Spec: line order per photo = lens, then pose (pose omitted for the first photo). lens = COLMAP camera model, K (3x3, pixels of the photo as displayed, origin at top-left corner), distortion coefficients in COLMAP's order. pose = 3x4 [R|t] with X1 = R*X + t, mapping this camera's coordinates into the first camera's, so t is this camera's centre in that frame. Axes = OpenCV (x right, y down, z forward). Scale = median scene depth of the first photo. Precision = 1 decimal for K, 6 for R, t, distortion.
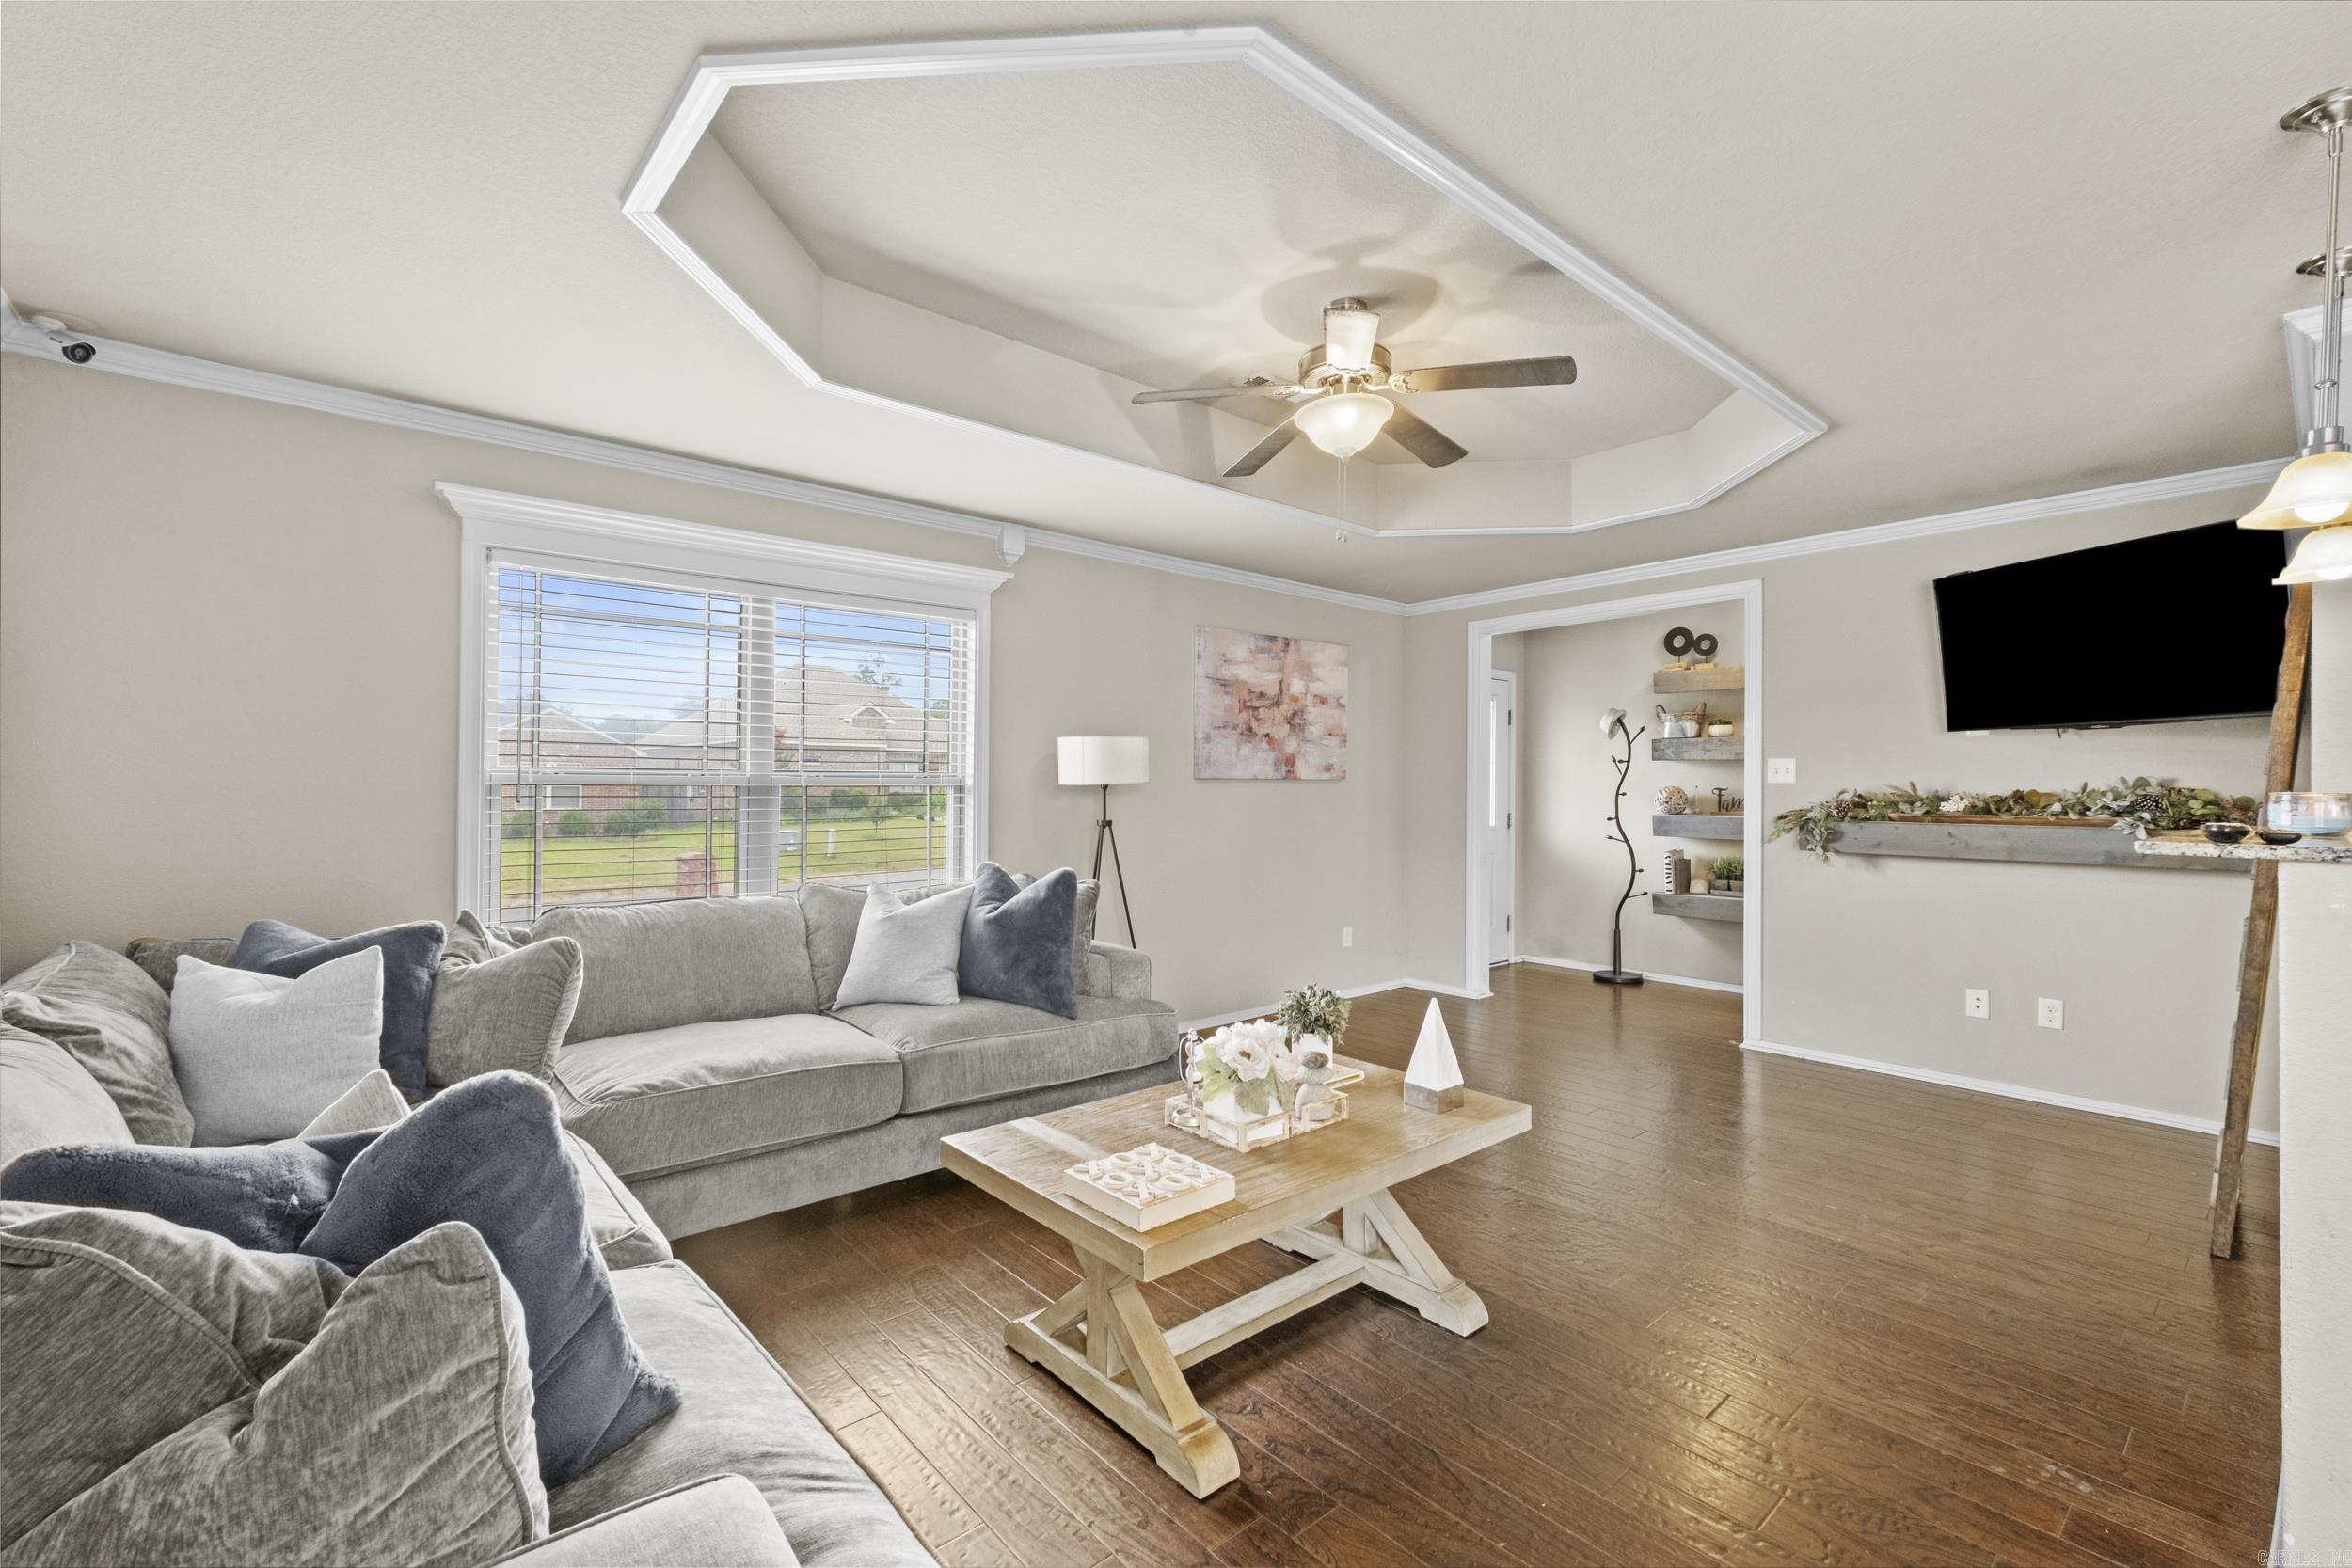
lens RADIAL K [[1001.4, 0, 1161.5], [0, 1001.4, 777.7], [0, 0, 1]] dist [0.004222, 0.001135]
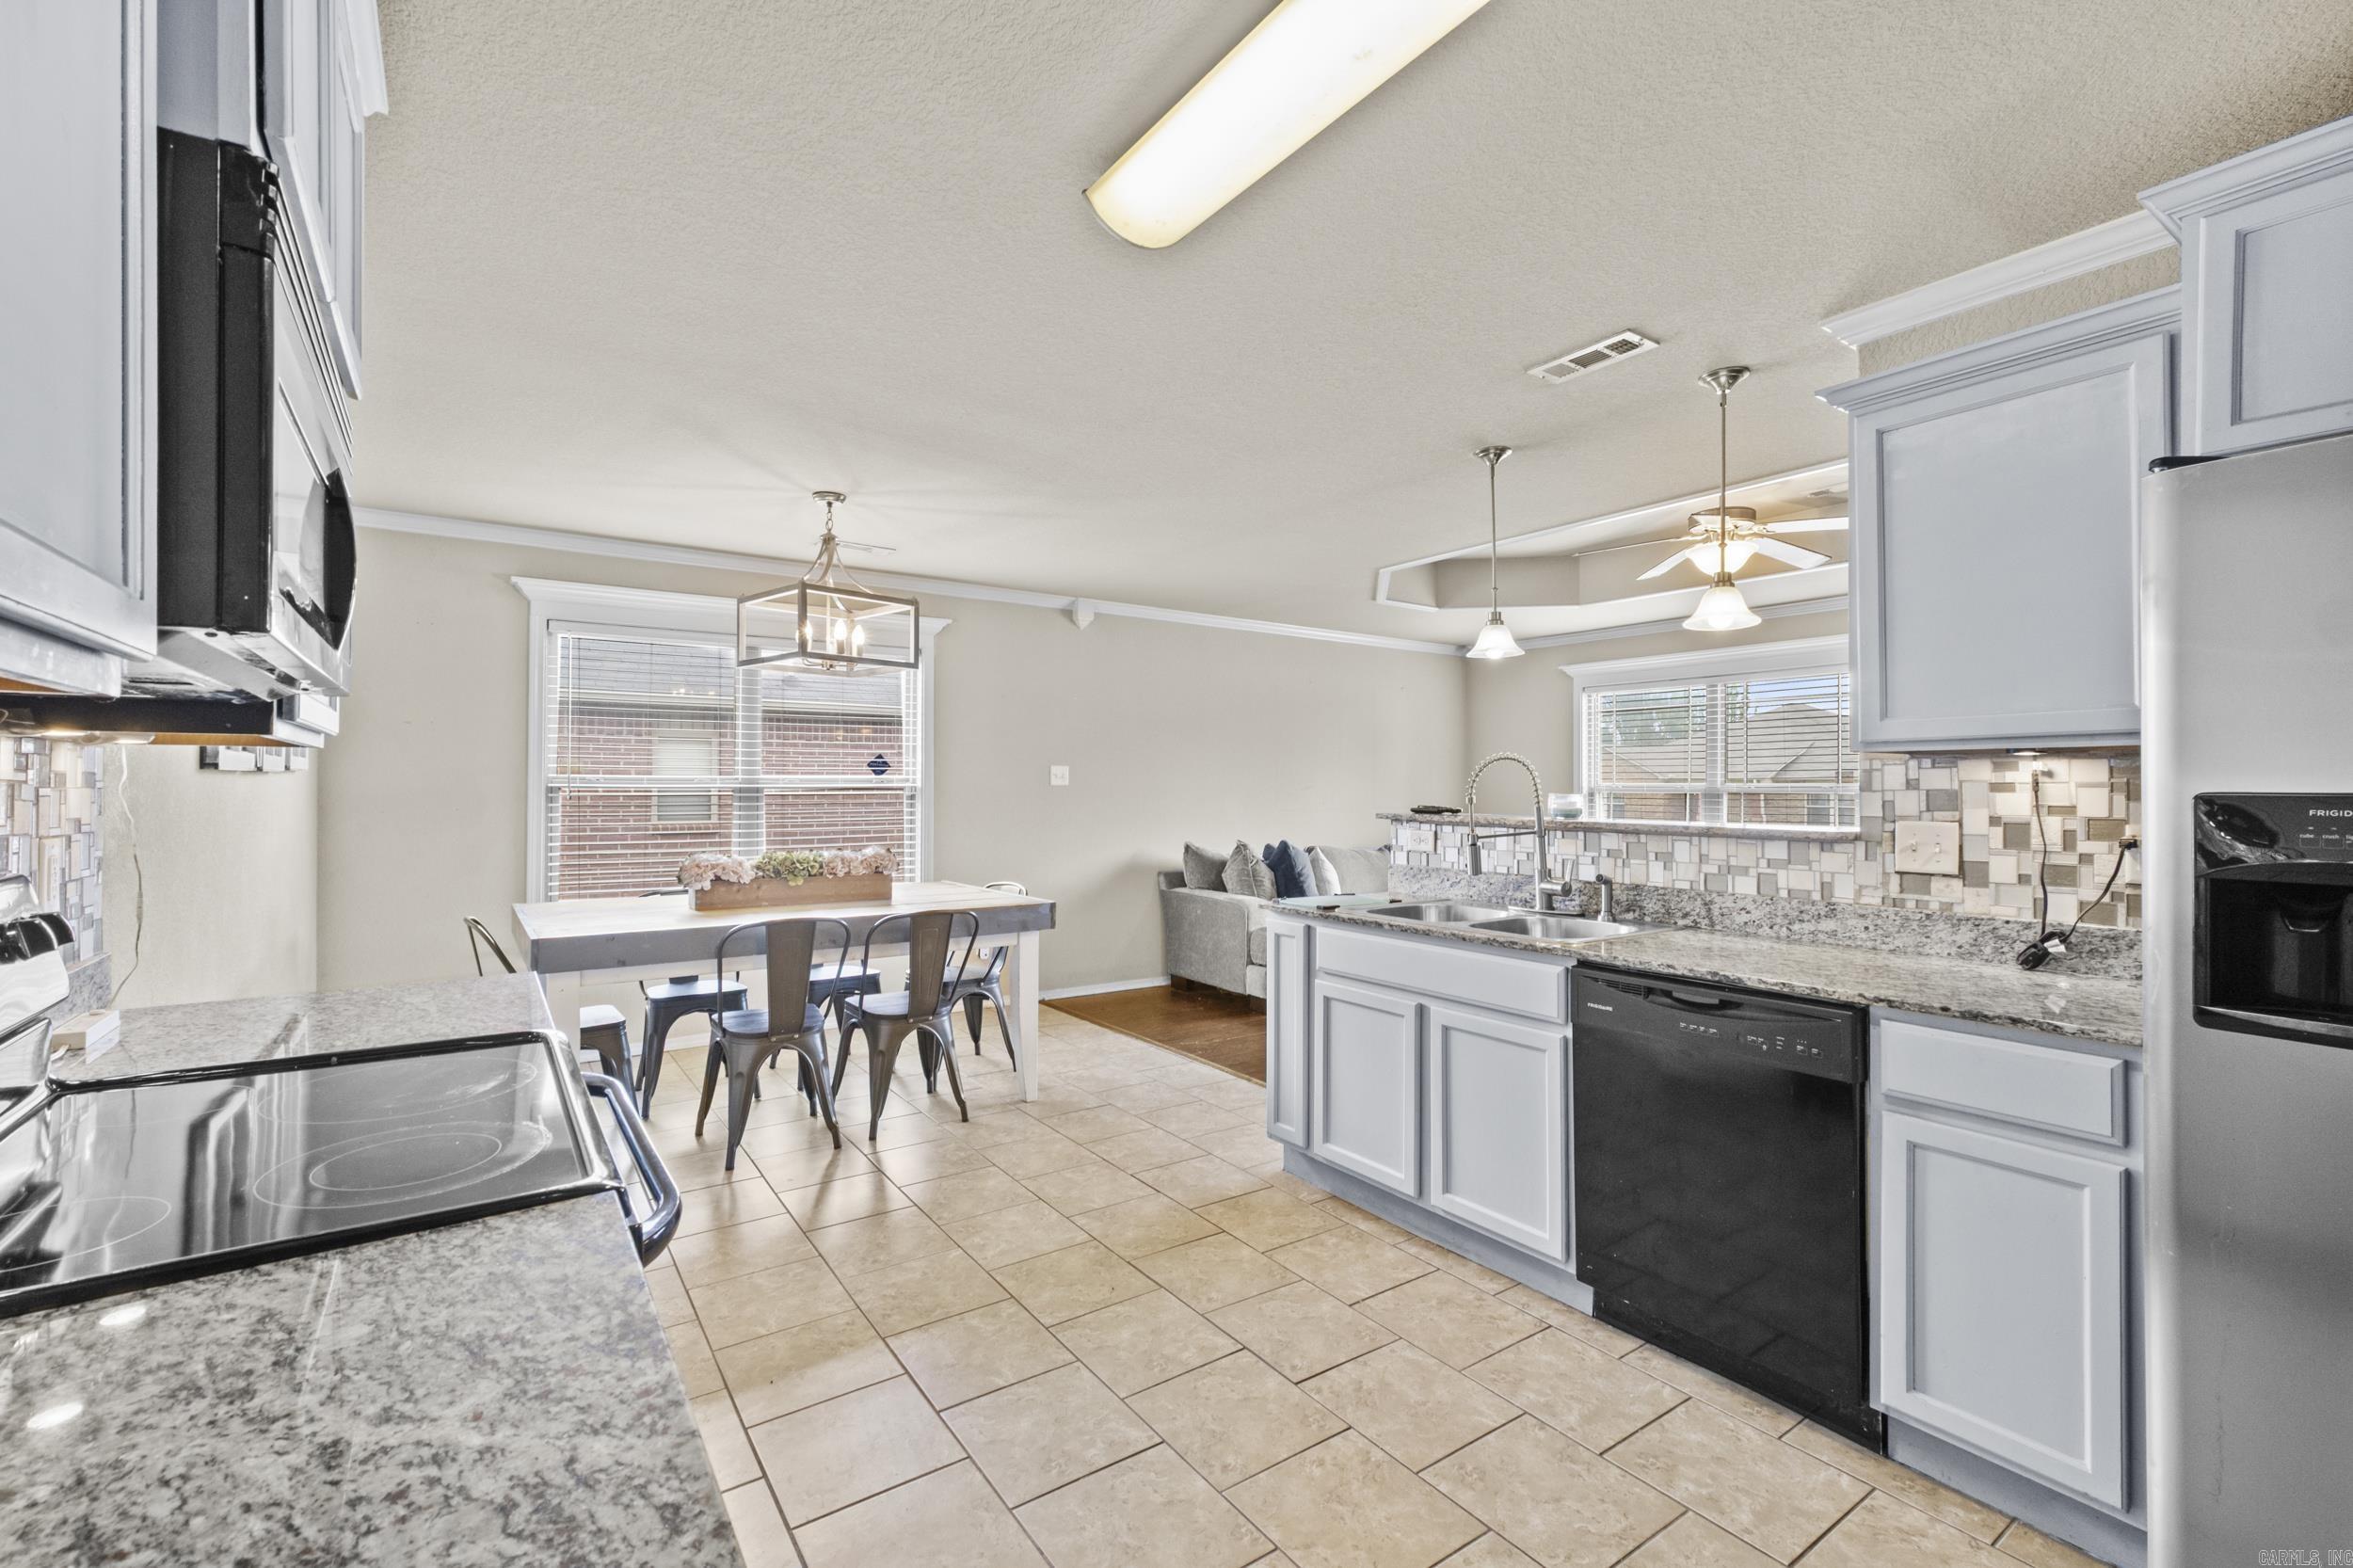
lens RADIAL K [[1008.0, 0, 1161.9], [0, 1008.0, 776.5], [0, 0, 1]] dist [0.002287, 0.000197]
pose [[-0.101844, -0.017773, -0.994642, 1.026649], [0.000288, 0.999840, -0.017895, 0.005981], [0.994800, -0.002109, -0.101823, 0.172695]]
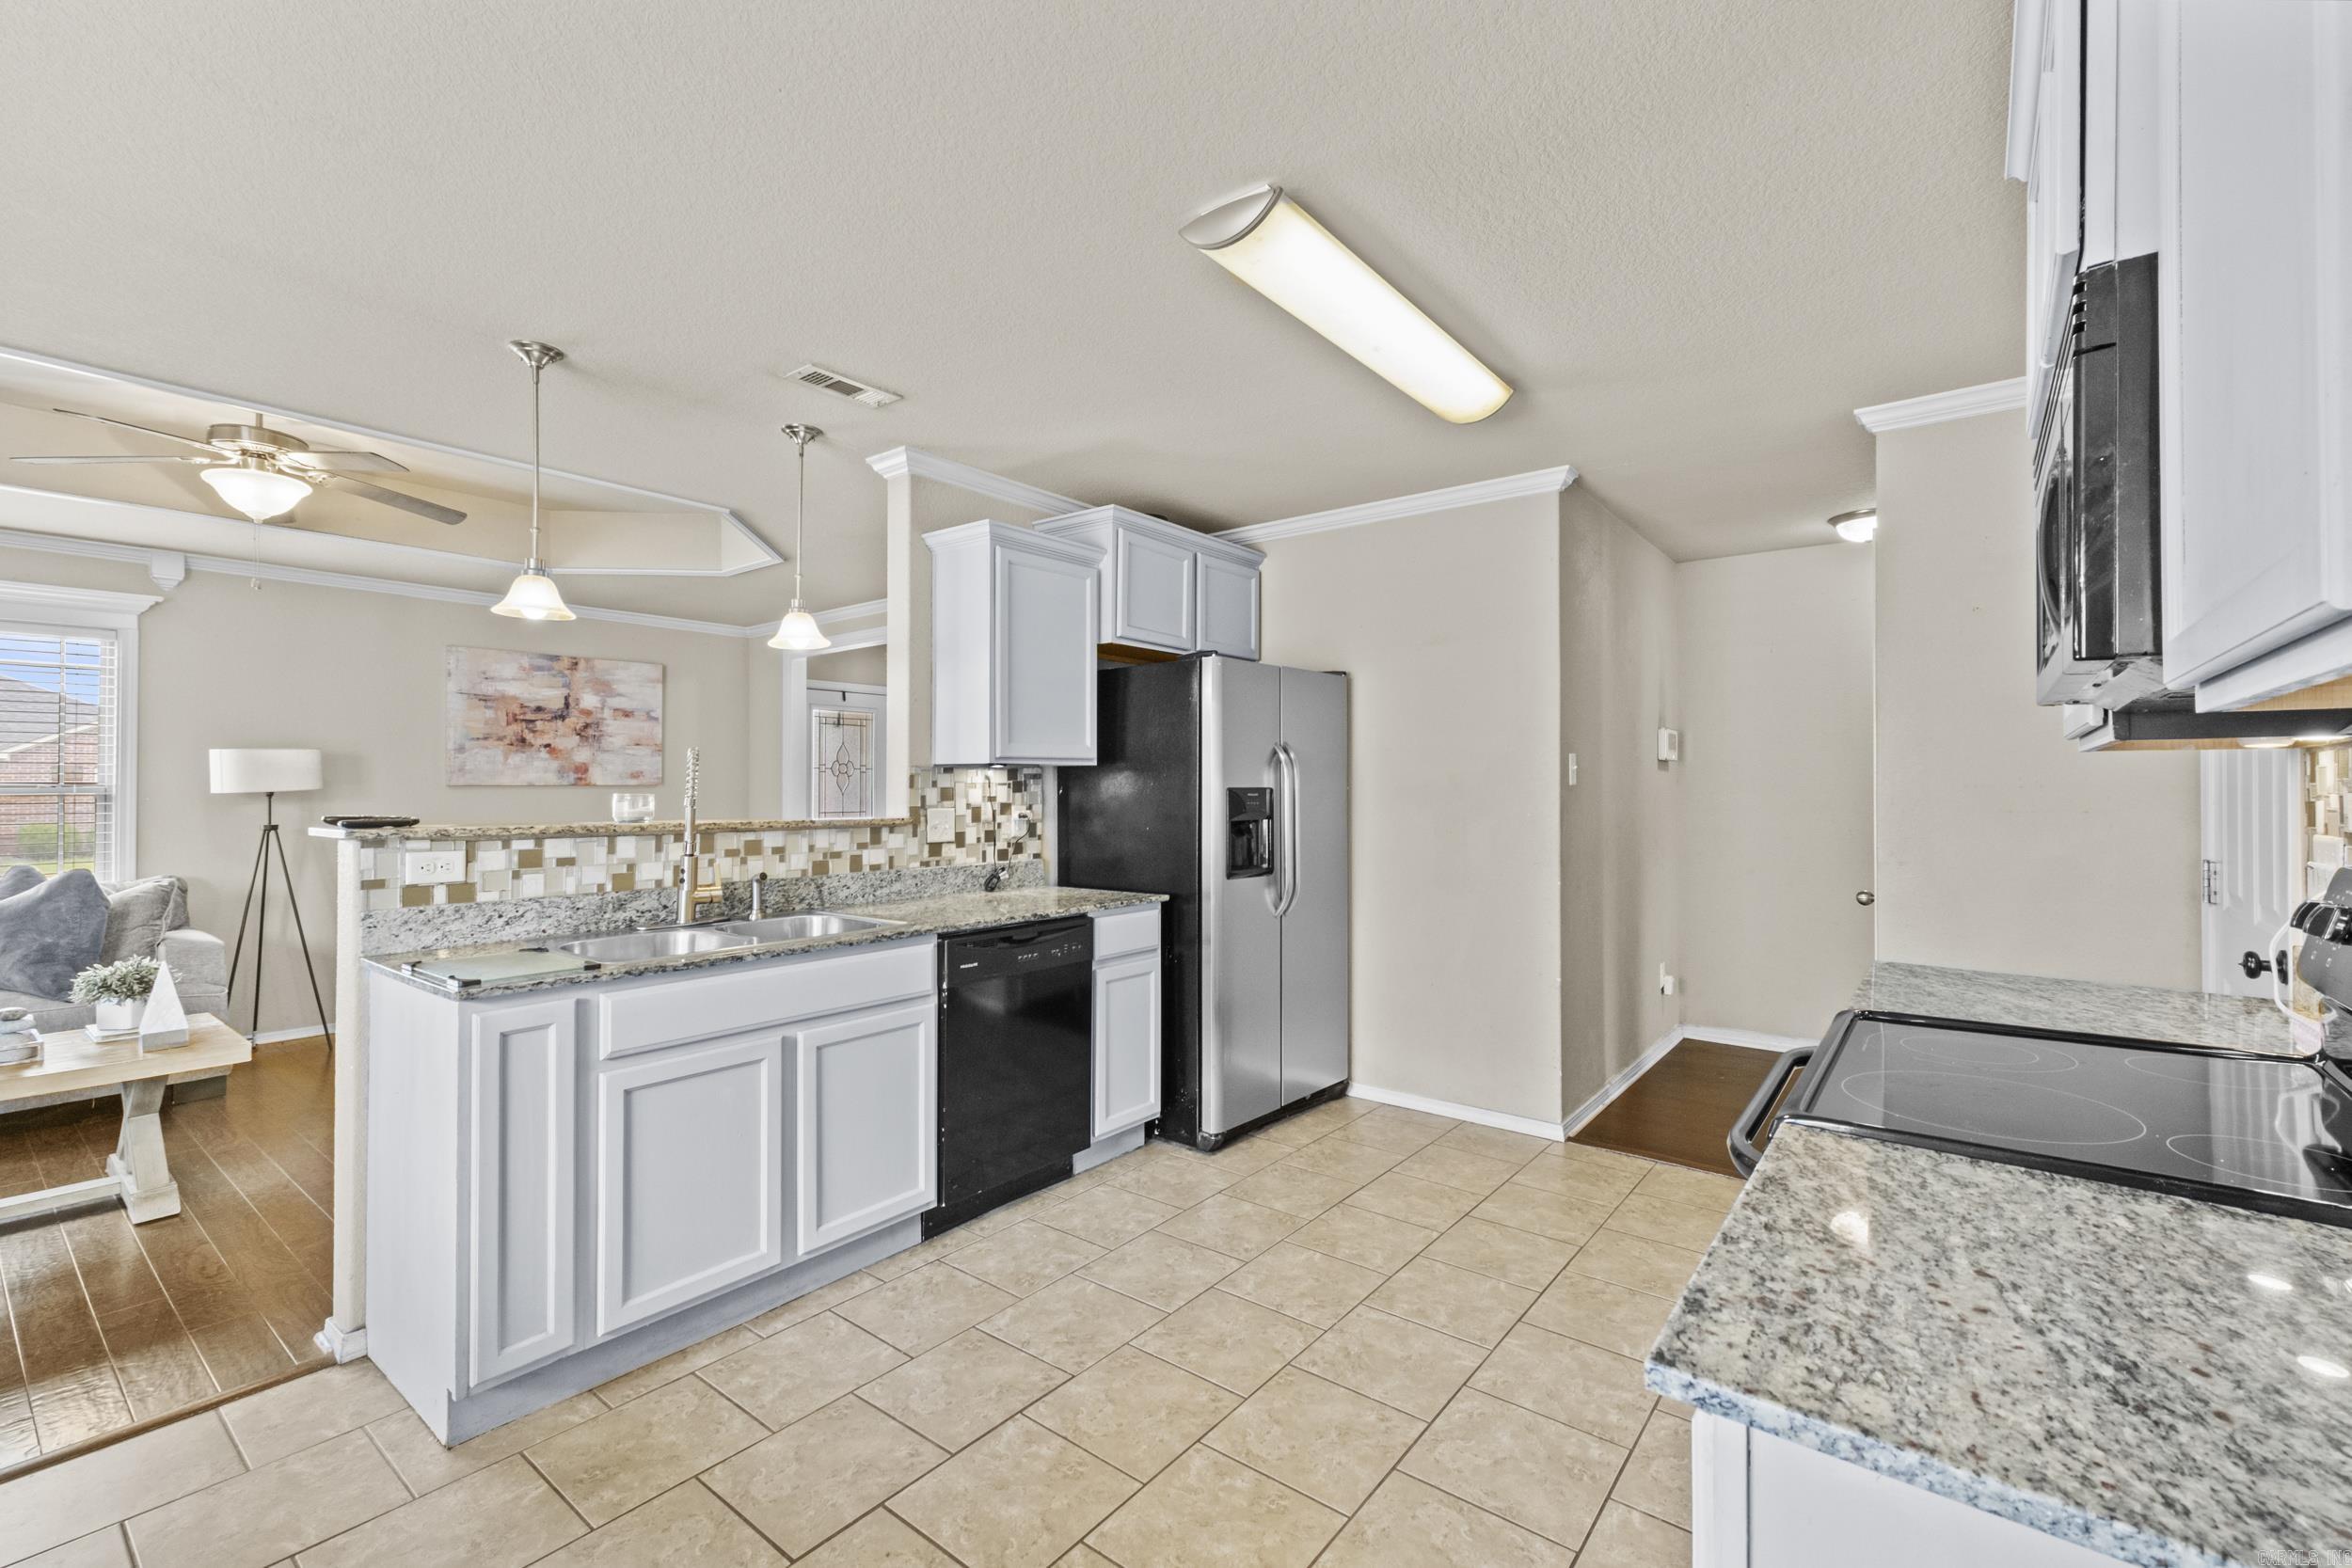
lens RADIAL K [[1007.5, 0, 1161.4], [0, 1007.5, 776.6], [0, 0, 1]] dist [0.002287, 0.000197]
pose [[0.981469, -0.006029, 0.191525, 0.574959], [0.006837, 0.999970, -0.003562, 0.000129], [-0.191498, 0.004805, 0.981481, -0.223764]]
